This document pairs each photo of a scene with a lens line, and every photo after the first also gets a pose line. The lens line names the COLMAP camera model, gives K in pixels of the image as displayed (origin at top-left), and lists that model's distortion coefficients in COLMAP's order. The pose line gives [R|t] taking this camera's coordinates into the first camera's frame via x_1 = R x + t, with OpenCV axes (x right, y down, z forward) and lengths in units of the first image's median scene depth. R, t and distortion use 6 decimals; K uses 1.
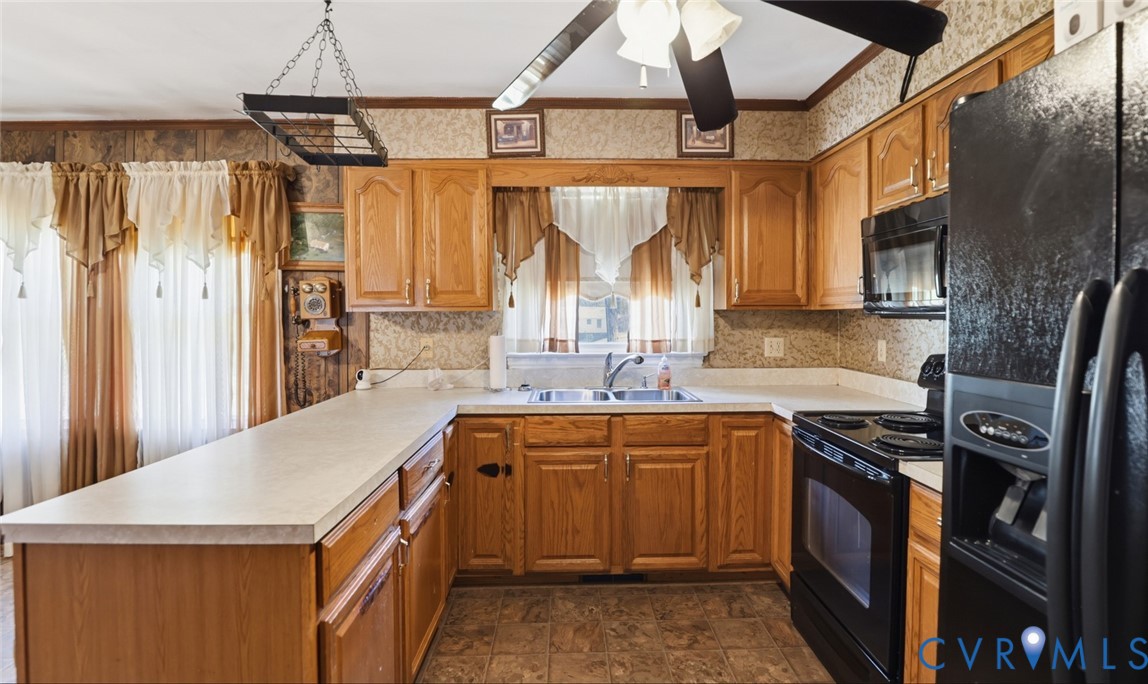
lens RADIAL K [[579.2, 0, 582.5], [0, 579.2, 317.7], [0, 0, 1]] dist [-0.026617, 0.000228]
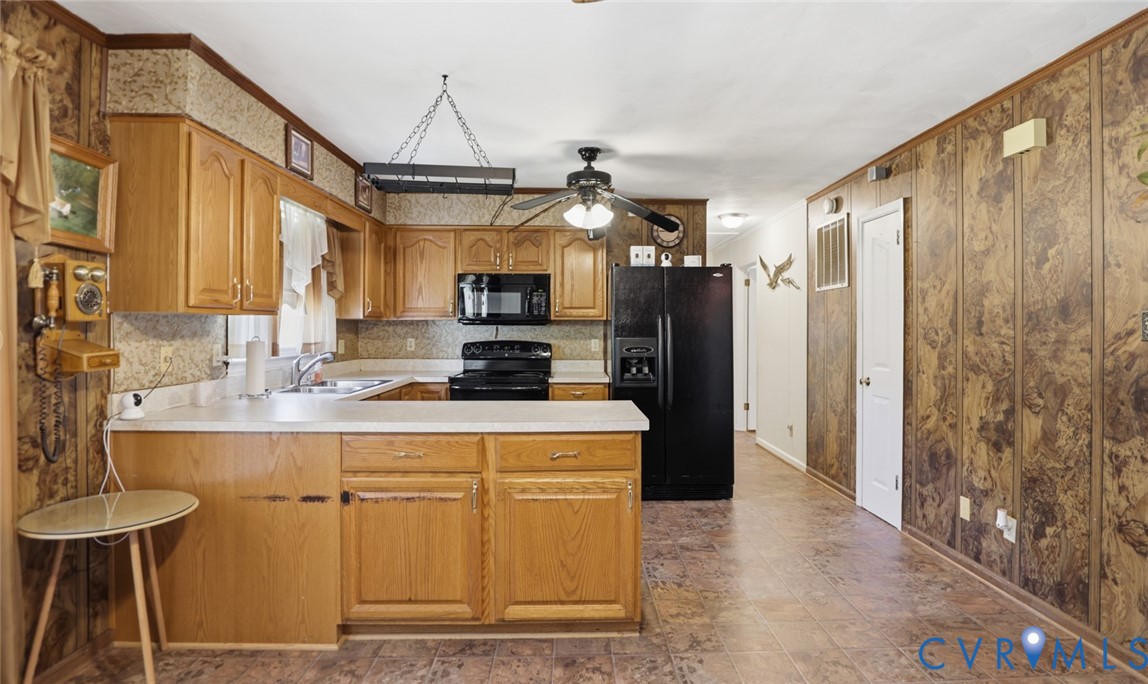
lens RADIAL K [[579.9, 0, 574.5], [0, 579.9, 331.2], [0, 0, 1]] dist [-0.020590, 0.001105]
pose [[0.018192, -0.001640, 0.999833, -1.129116], [0.007269, 0.999972, 0.001508, 0.017036], [-0.999808, 0.007240, 0.018204, 0.445979]]
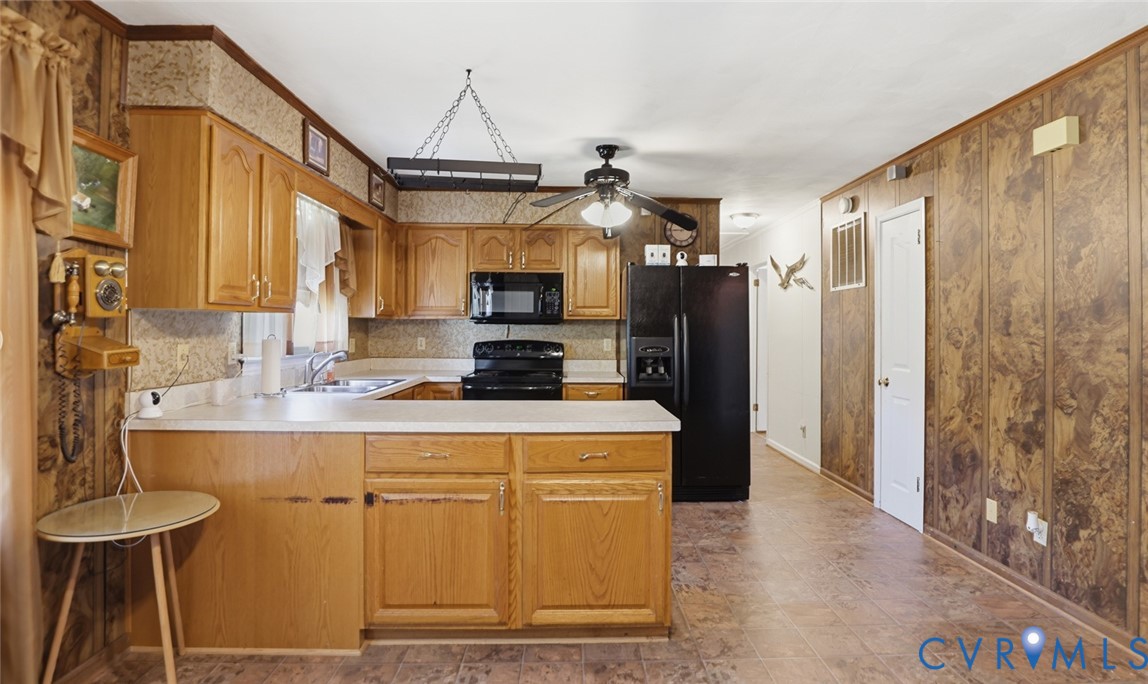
lens RADIAL K [[579.7, 0, 575.3], [0, 579.7, 328.5], [0, 0, 1]] dist [-0.021465, 0.000926]
pose [[0.014411, 0.003984, 0.999888, -1.115345], [0.004099, 0.999983, -0.004043, 0.019453], [-0.999888, 0.004157, 0.014395, 0.484075]]
